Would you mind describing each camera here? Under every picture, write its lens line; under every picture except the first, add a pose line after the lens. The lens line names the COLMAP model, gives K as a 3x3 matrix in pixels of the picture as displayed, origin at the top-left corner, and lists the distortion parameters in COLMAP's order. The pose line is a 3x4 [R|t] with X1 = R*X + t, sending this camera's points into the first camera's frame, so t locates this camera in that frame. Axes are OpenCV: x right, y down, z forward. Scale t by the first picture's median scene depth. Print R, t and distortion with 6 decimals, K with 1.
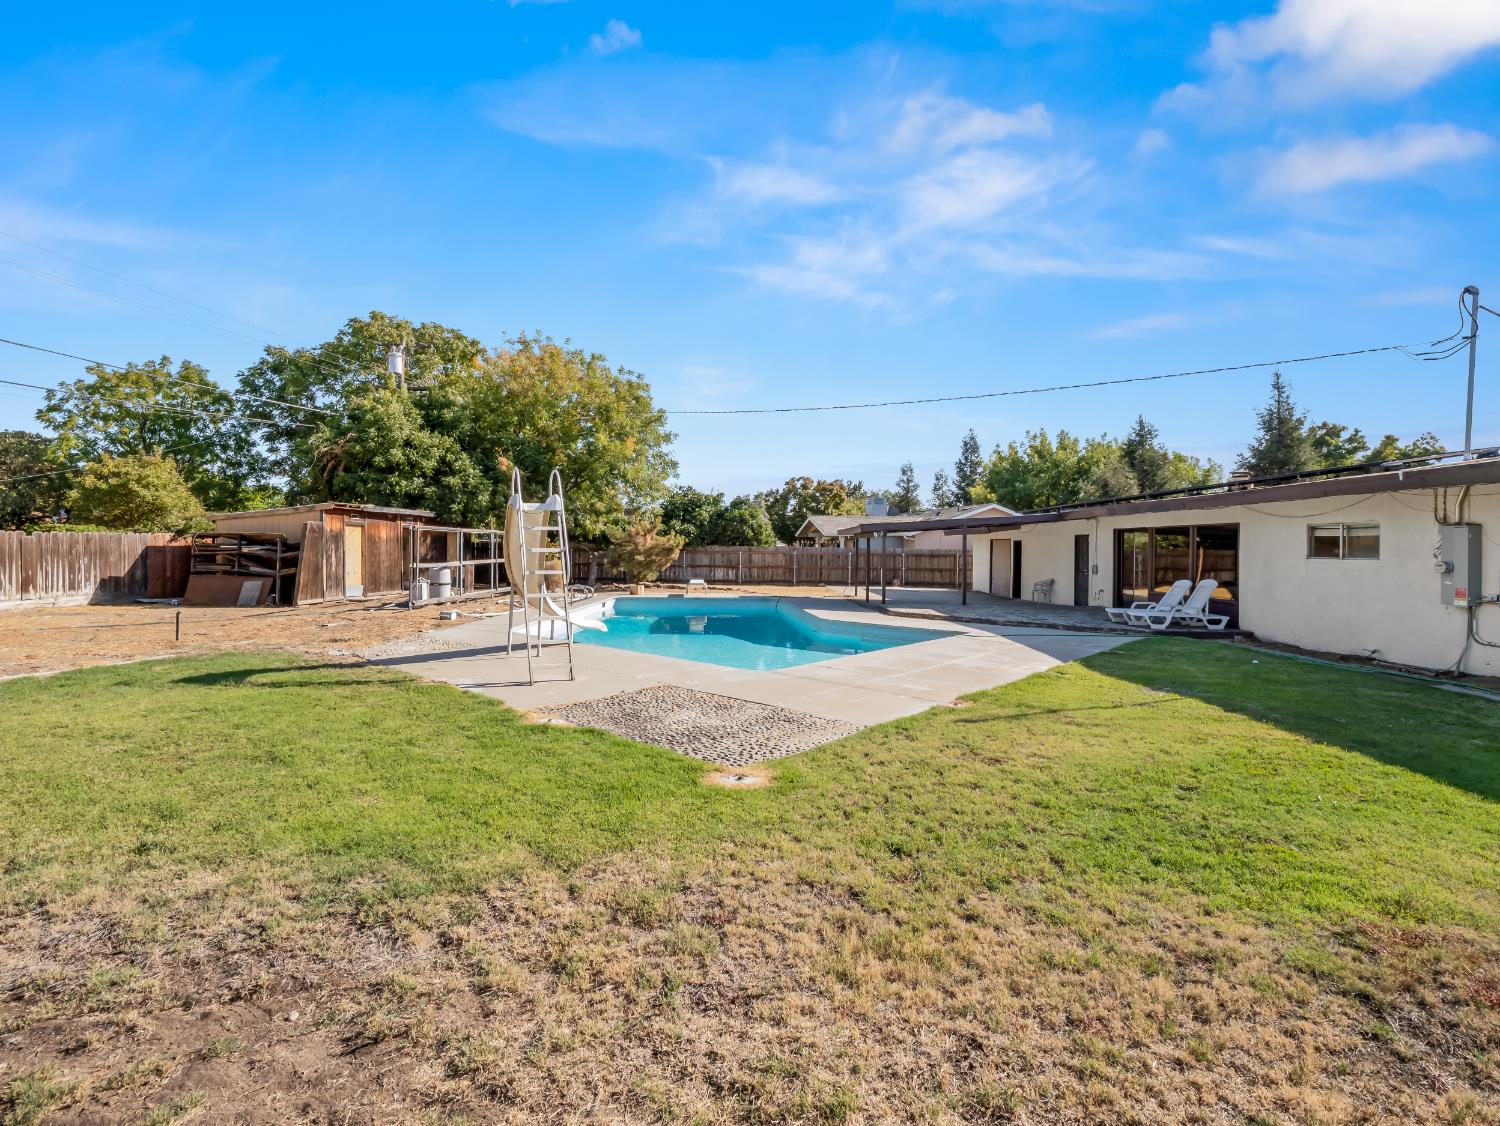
lens RADIAL K [[724.4, 0, 742.8], [0, 724.4, 562.6], [0, 0, 1]] dist [-0.019723, -0.000656]
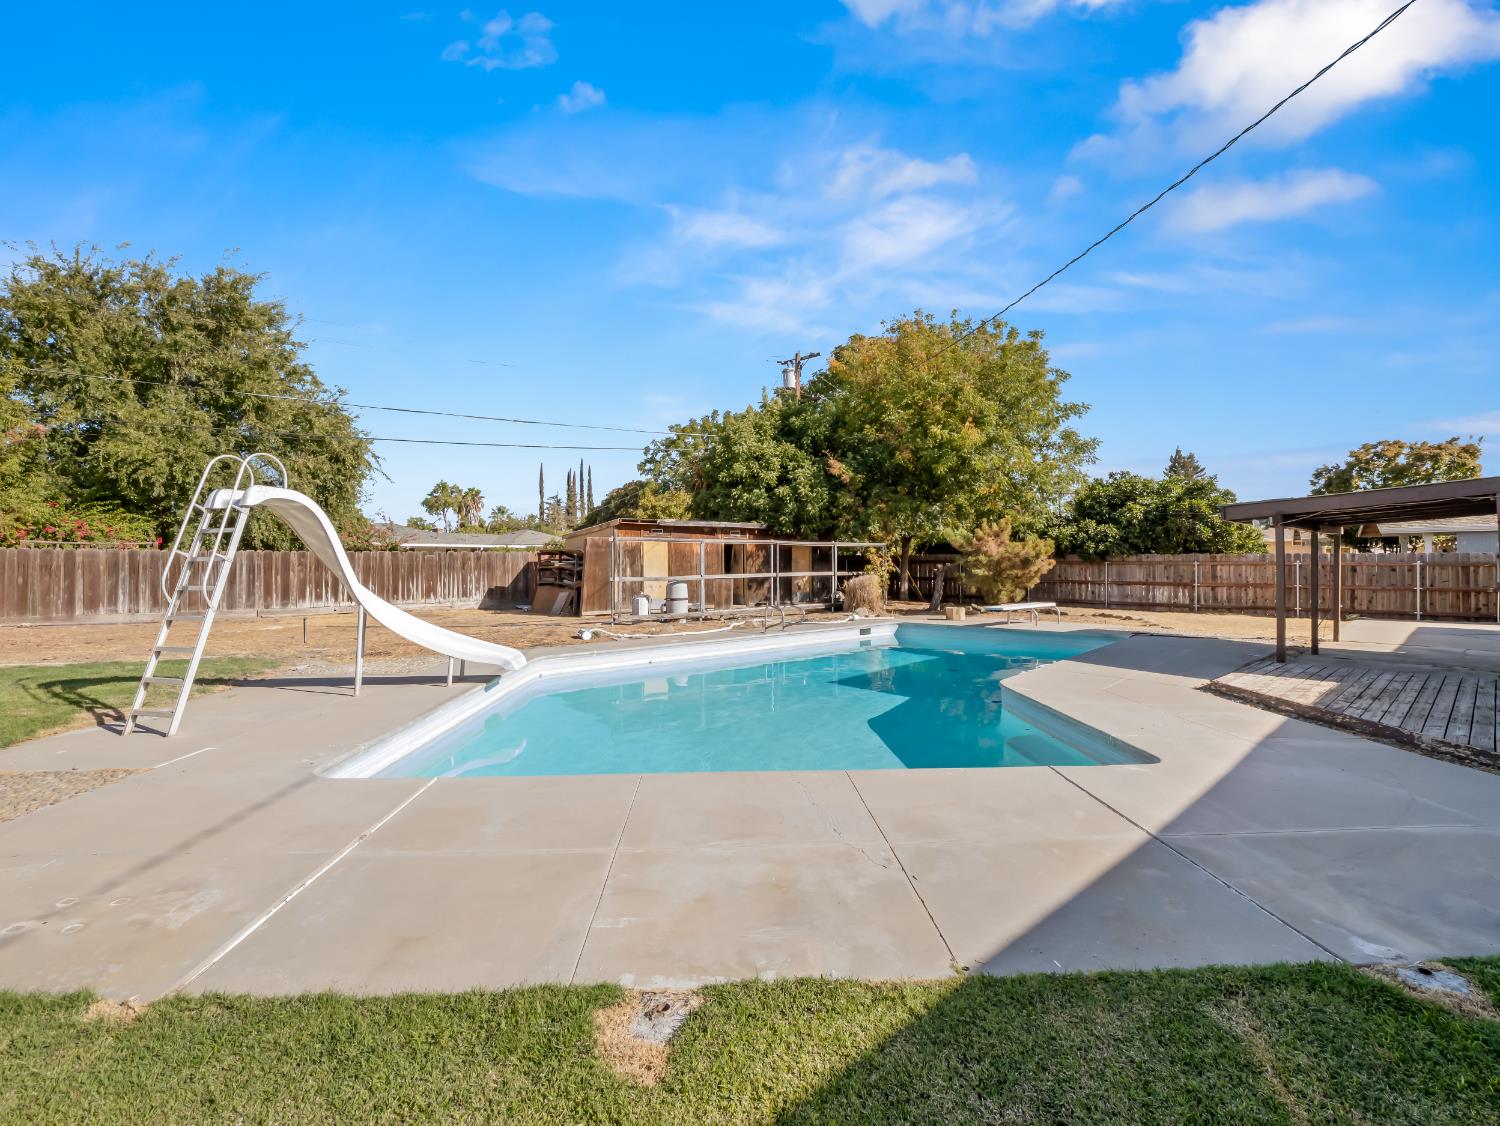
lens RADIAL K [[724.4, 0, 742.8], [0, 724.4, 562.6], [0, 0, 1]] dist [-0.019723, -0.000656]
pose [[0.691364, -0.010138, -0.722435, 0.228664], [-0.003912, 0.999834, -0.017775, -0.001394], [0.722496, 0.015115, 0.691210, 0.291468]]
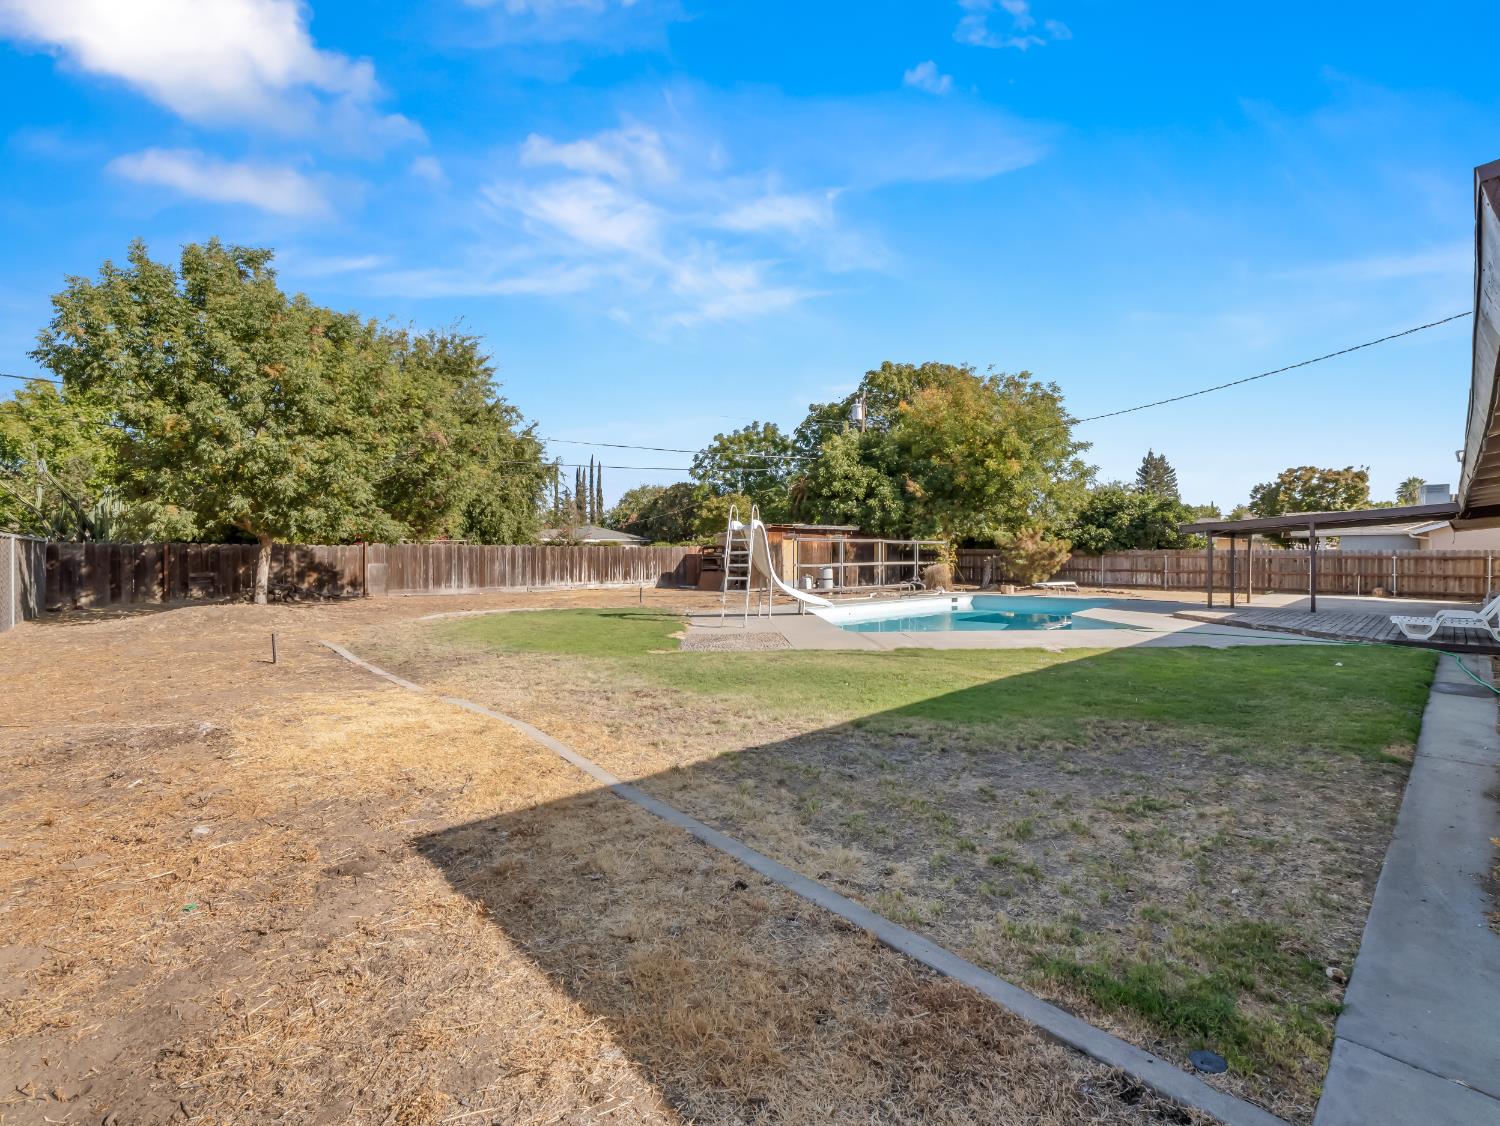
lens RADIAL K [[724.4, 0, 742.8], [0, 724.4, 562.6], [0, 0, 1]] dist [-0.019723, -0.000656]
pose [[0.713566, -0.000999, -0.700587, 0.322470], [-0.006124, 0.999952, -0.007663, 0.006067], [0.700561, 0.009758, 0.713526, -0.084391]]
